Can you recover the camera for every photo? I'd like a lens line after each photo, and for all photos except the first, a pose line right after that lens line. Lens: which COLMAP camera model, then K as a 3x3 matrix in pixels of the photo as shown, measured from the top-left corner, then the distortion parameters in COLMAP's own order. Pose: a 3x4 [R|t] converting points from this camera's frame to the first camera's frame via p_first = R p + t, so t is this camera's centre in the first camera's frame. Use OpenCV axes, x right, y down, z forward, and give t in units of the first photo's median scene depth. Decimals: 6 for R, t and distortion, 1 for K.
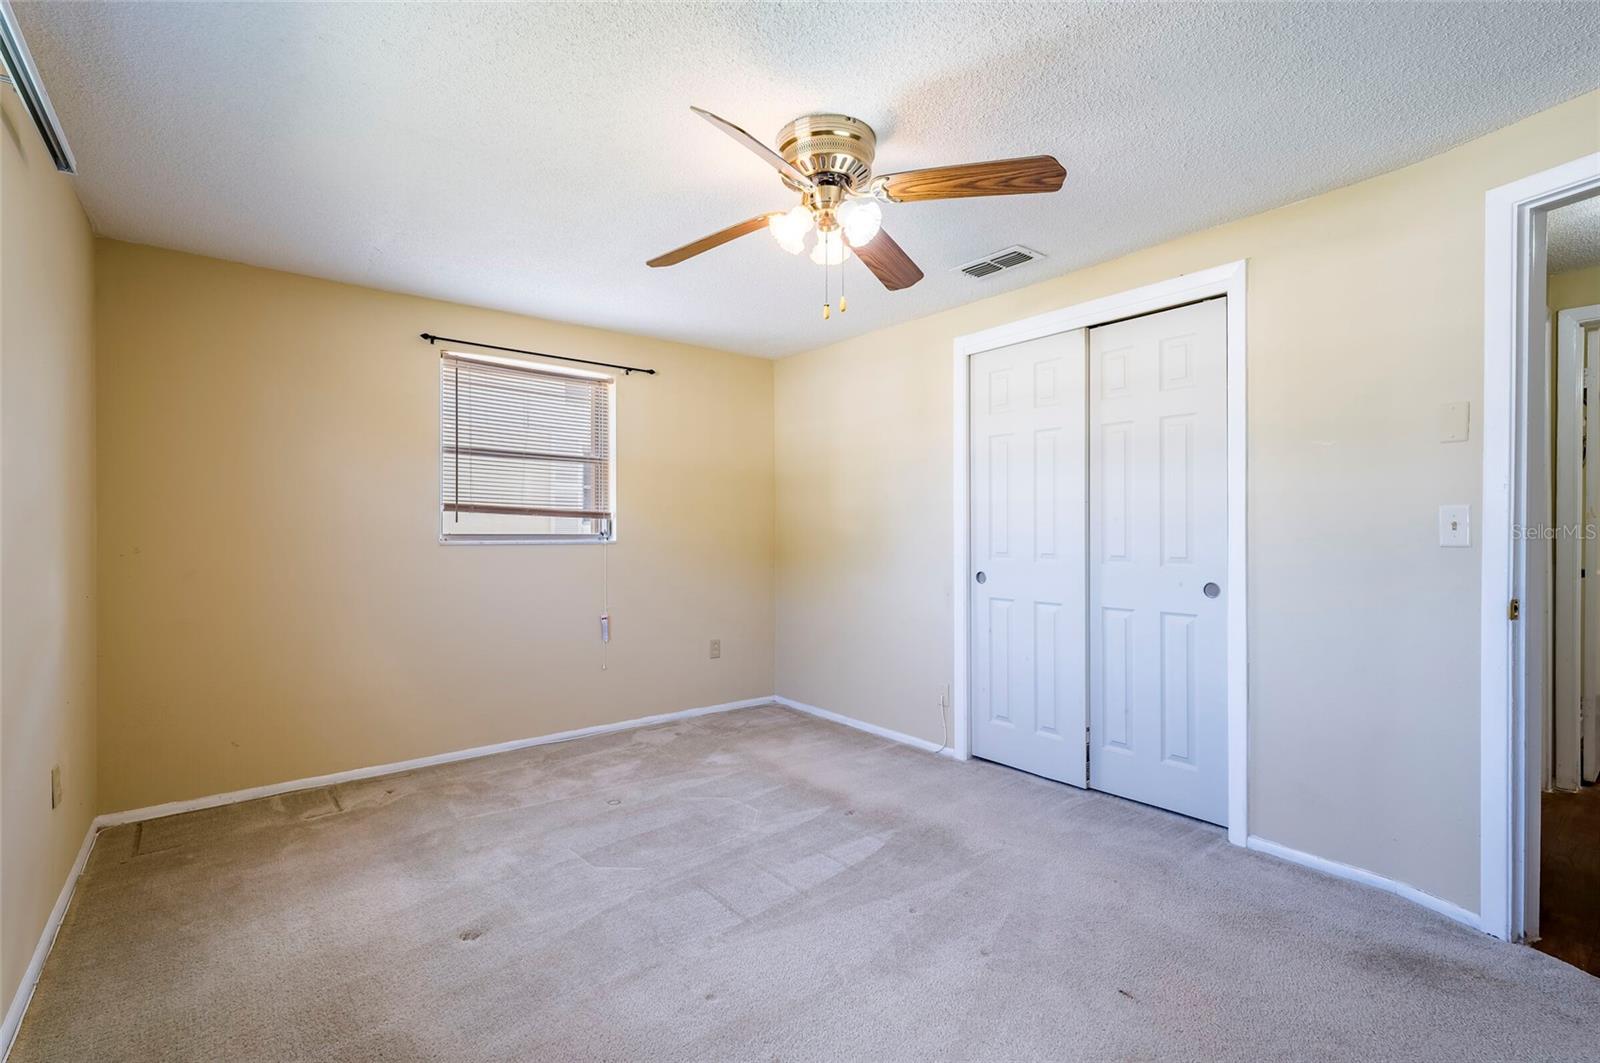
lens RADIAL K [[713.3, 0, 800.0], [0, 713.3, 531.5], [0, 0, 1]] dist [0.014400, -0.000083]
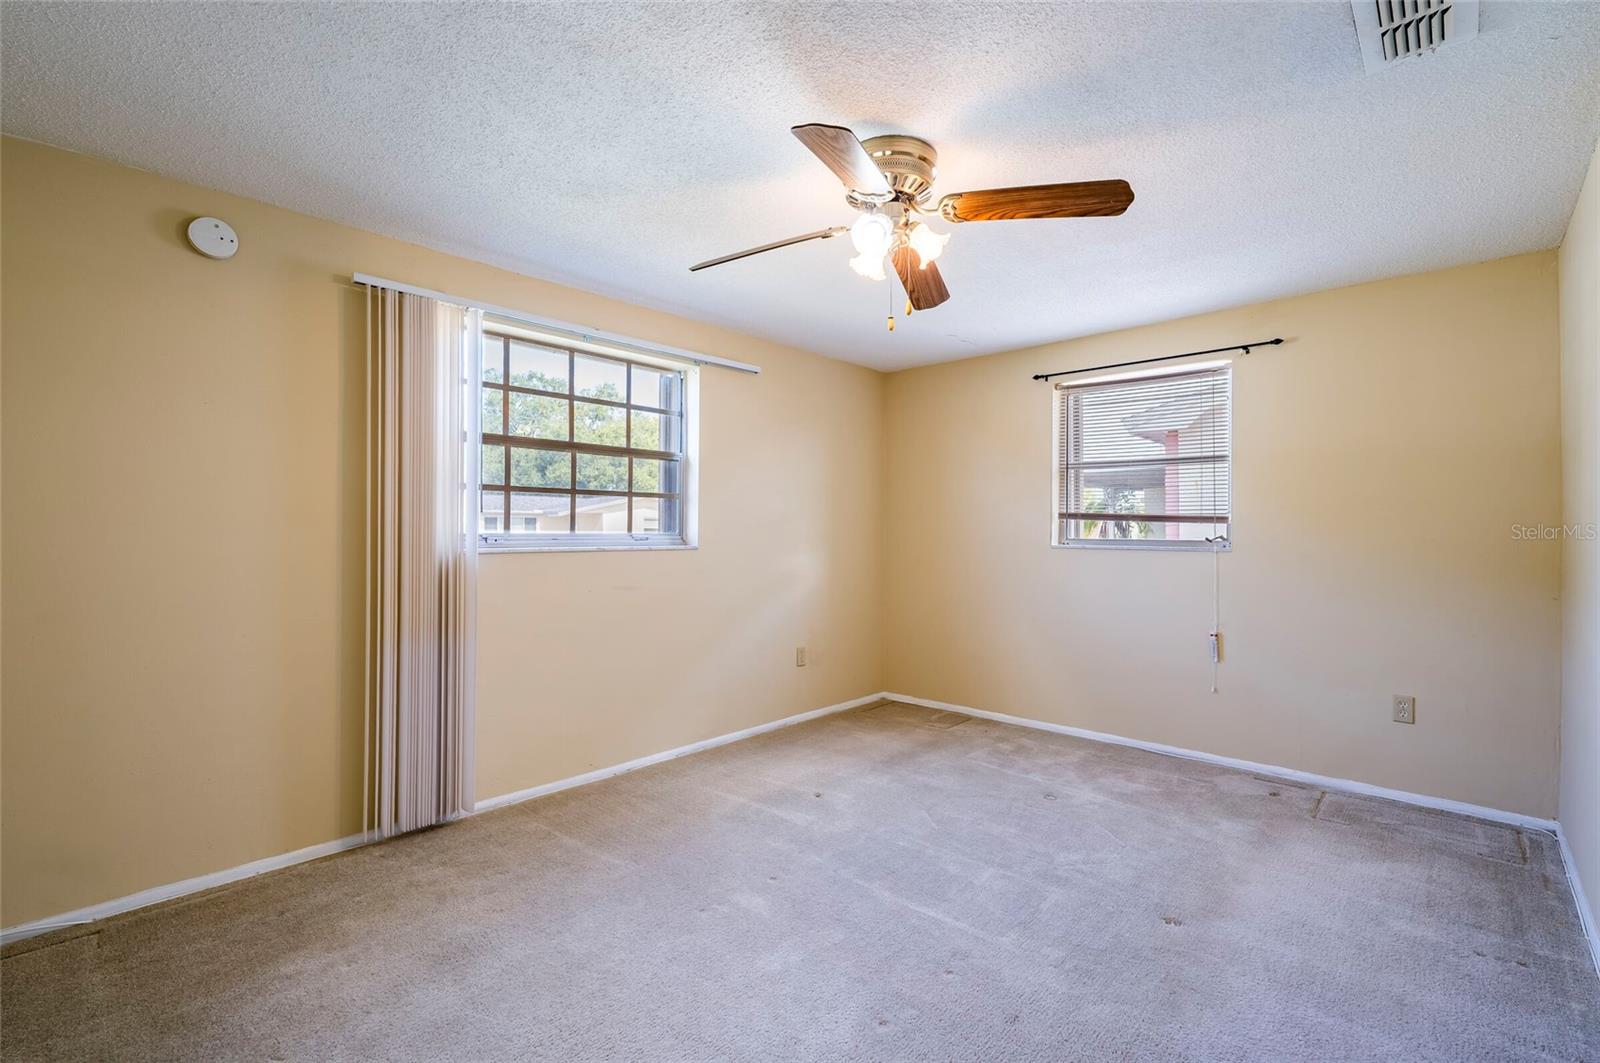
lens RADIAL K [[713.3, 0, 800.0], [0, 713.3, 531.5], [0, 0, 1]] dist [0.014400, -0.000083]
pose [[0.152271, 0.005273, -0.988325, 0.601418], [0.001083, 0.999984, 0.005502, -0.015513], [0.988338, -0.001908, 0.152263, 0.398281]]
